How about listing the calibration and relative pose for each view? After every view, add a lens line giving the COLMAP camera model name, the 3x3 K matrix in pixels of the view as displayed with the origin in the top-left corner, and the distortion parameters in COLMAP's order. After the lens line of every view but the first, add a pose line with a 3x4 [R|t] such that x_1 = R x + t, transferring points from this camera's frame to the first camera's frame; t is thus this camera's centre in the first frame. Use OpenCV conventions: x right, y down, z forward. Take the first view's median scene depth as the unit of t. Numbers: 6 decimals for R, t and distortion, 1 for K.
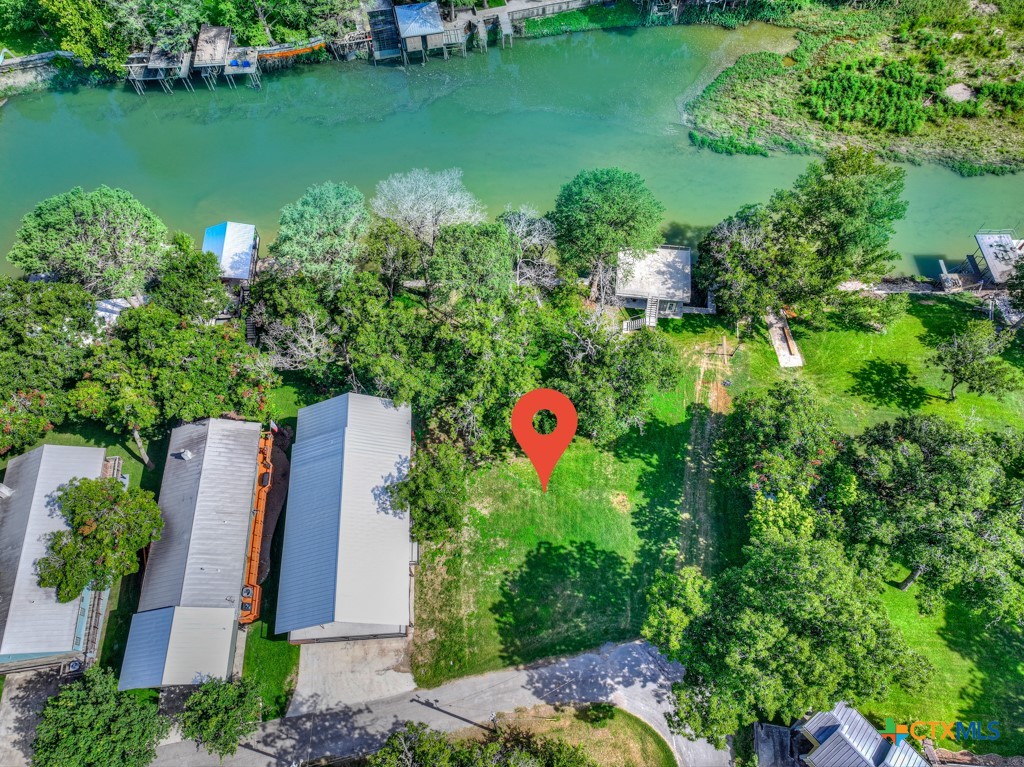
lens RADIAL K [[711.0, 0, 511.5], [0, 711.0, 386.5], [0, 0, 1]] dist [-0.008420, 0.021094]
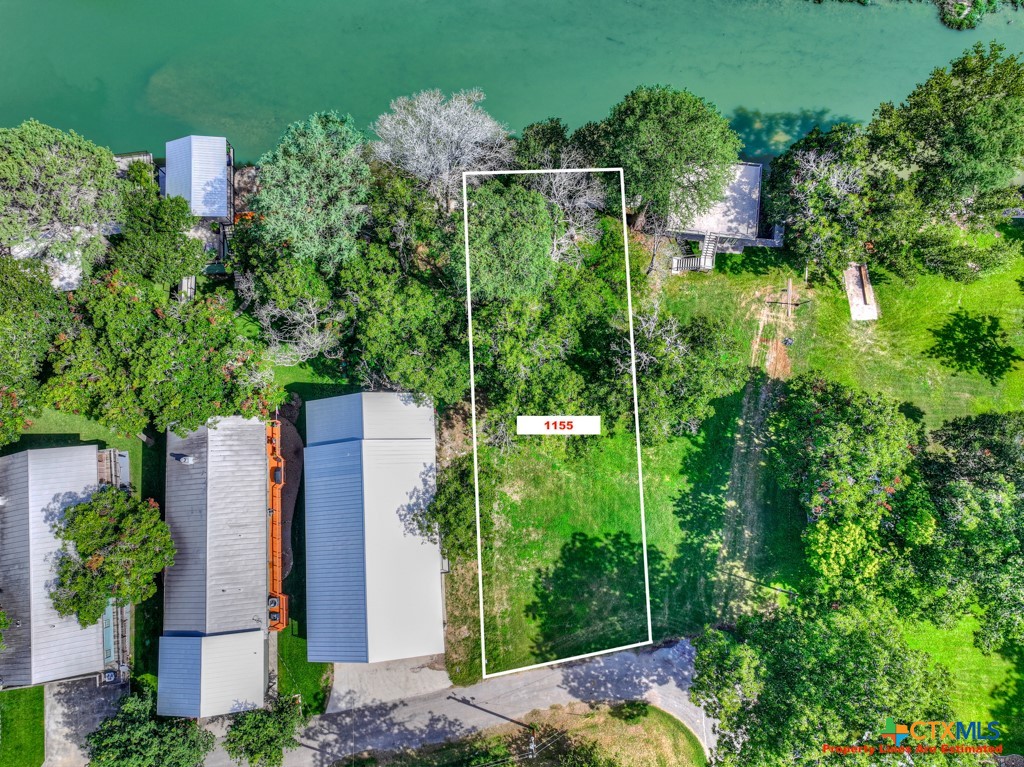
lens RADIAL K [[711.0, 0, 511.8], [0, 711.0, 385.5], [0, 0, 1]] dist [-0.008420, 0.021094]
pose [[0.999994, -0.001299, -0.003074, -0.041074], [0.002260, 0.941349, 0.337426, -0.285034], [0.002456, -0.337431, 0.941347, 0.175439]]
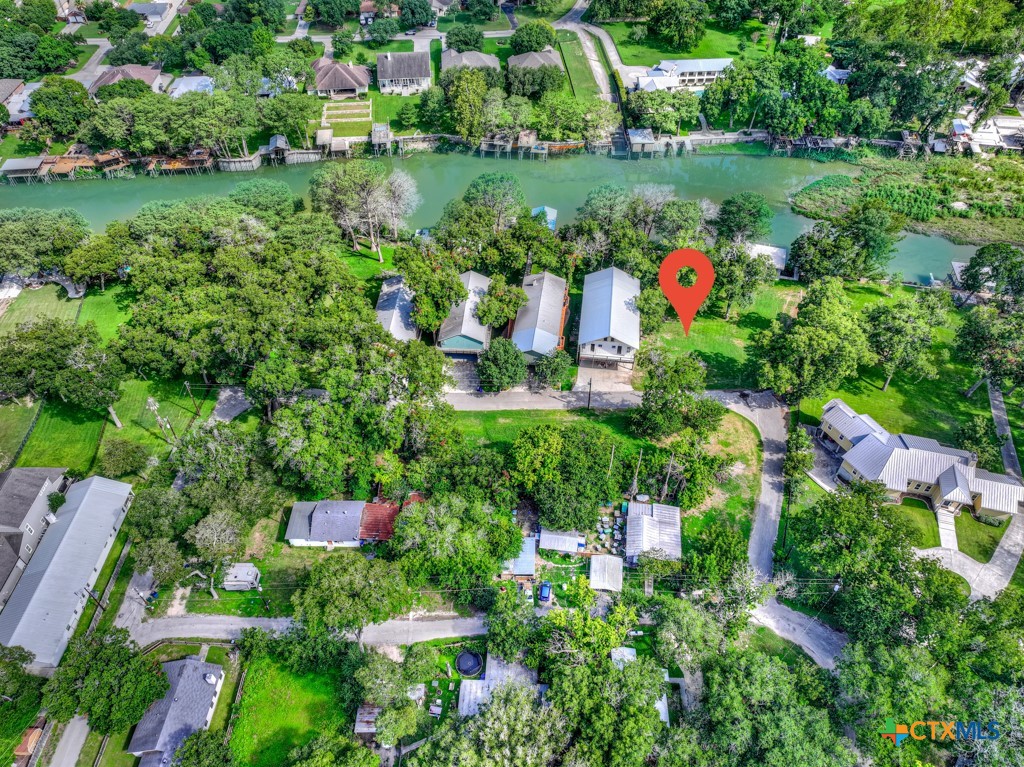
lens RADIAL K [[711.0, 0, 513.8], [0, 711.0, 378.9], [0, 0, 1]] dist [-0.008420, 0.021094]
pose [[0.980388, 0.144071, -0.134470, -0.182285], [-0.172043, 0.958480, -0.227415, 0.837059], [0.096123, 0.246090, 0.964469, -0.956334]]
